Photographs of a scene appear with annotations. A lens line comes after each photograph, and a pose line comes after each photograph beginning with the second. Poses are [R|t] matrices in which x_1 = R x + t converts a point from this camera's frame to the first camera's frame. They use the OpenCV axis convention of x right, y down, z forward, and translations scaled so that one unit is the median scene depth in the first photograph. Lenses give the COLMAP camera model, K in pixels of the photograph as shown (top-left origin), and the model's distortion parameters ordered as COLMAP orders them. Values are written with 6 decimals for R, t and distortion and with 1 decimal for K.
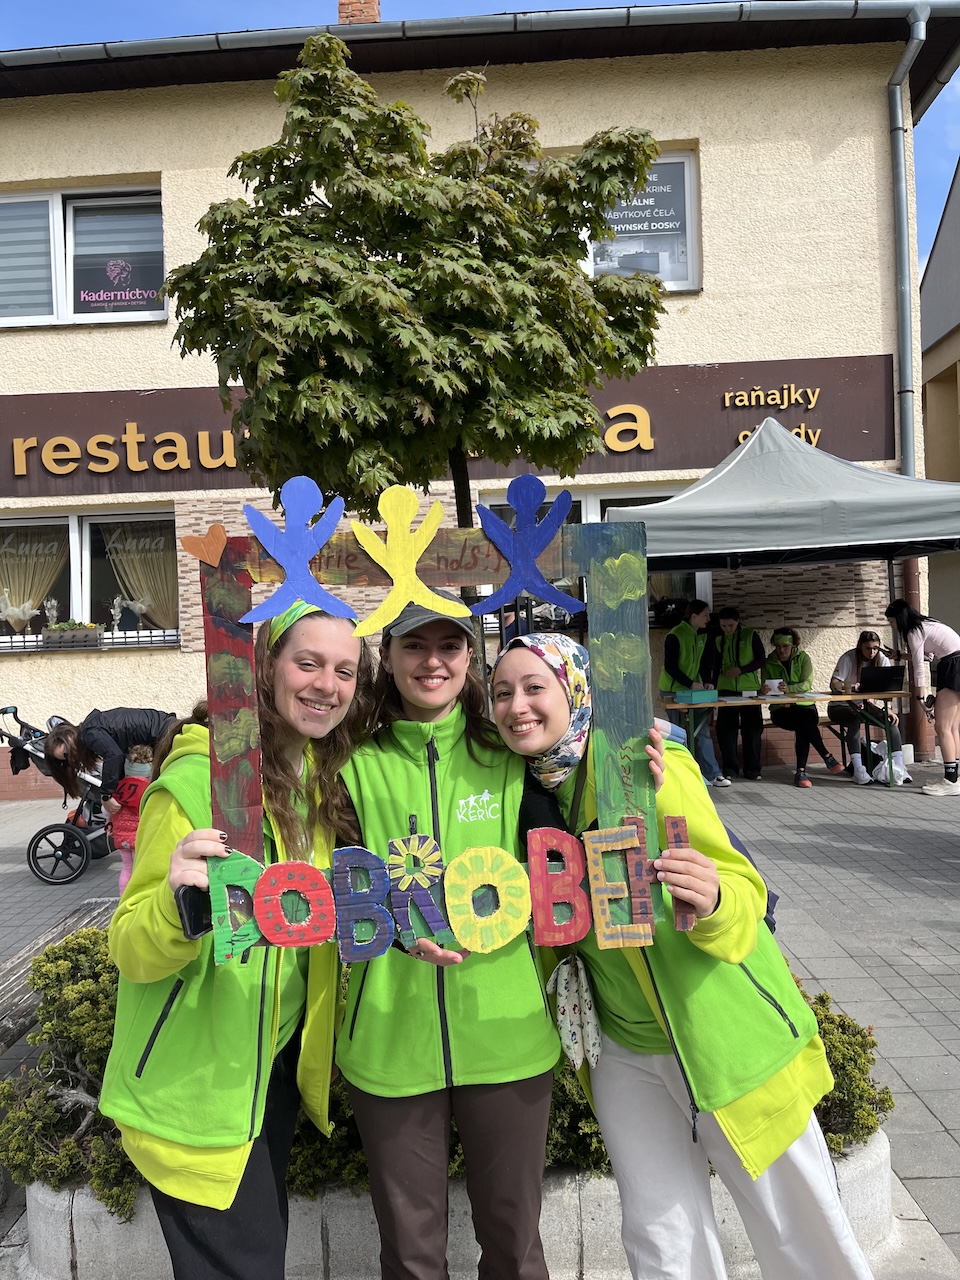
lens RADIAL K [[952.6, 0, 473.4], [0, 952.6, 646.8], [0, 0, 1]] dist [0.047957, -0.076388]
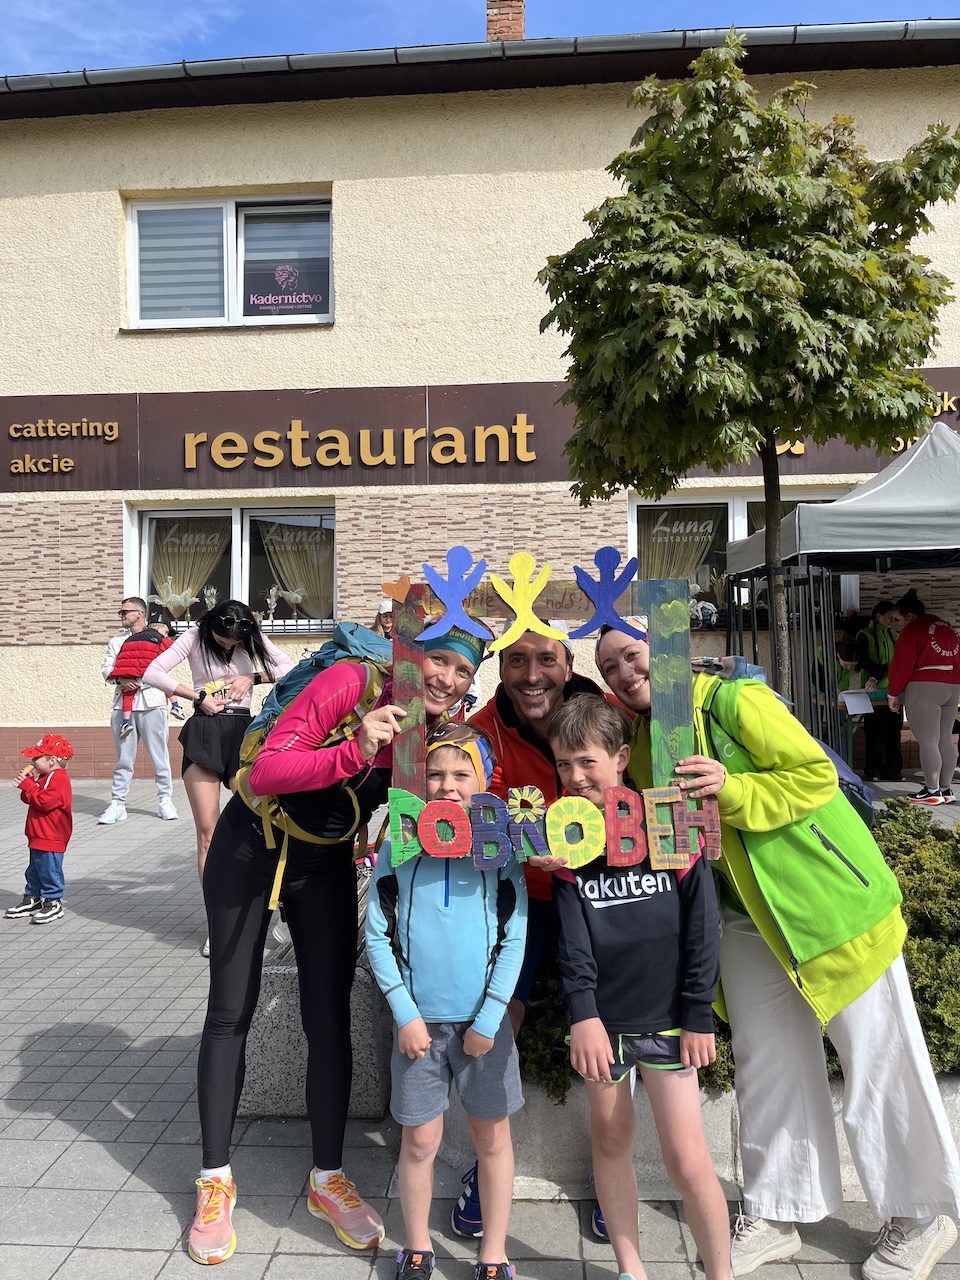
lens RADIAL K [[952.6, 0, 484.9], [0, 952.6, 645.6], [0, 0, 1]] dist [0.047957, -0.076388]
pose [[0.998558, 0.027014, -0.046384, -0.097856], [-0.027633, 0.999537, -0.012757, 0.019904], [0.046018, 0.014020, 0.998842, -0.030307]]
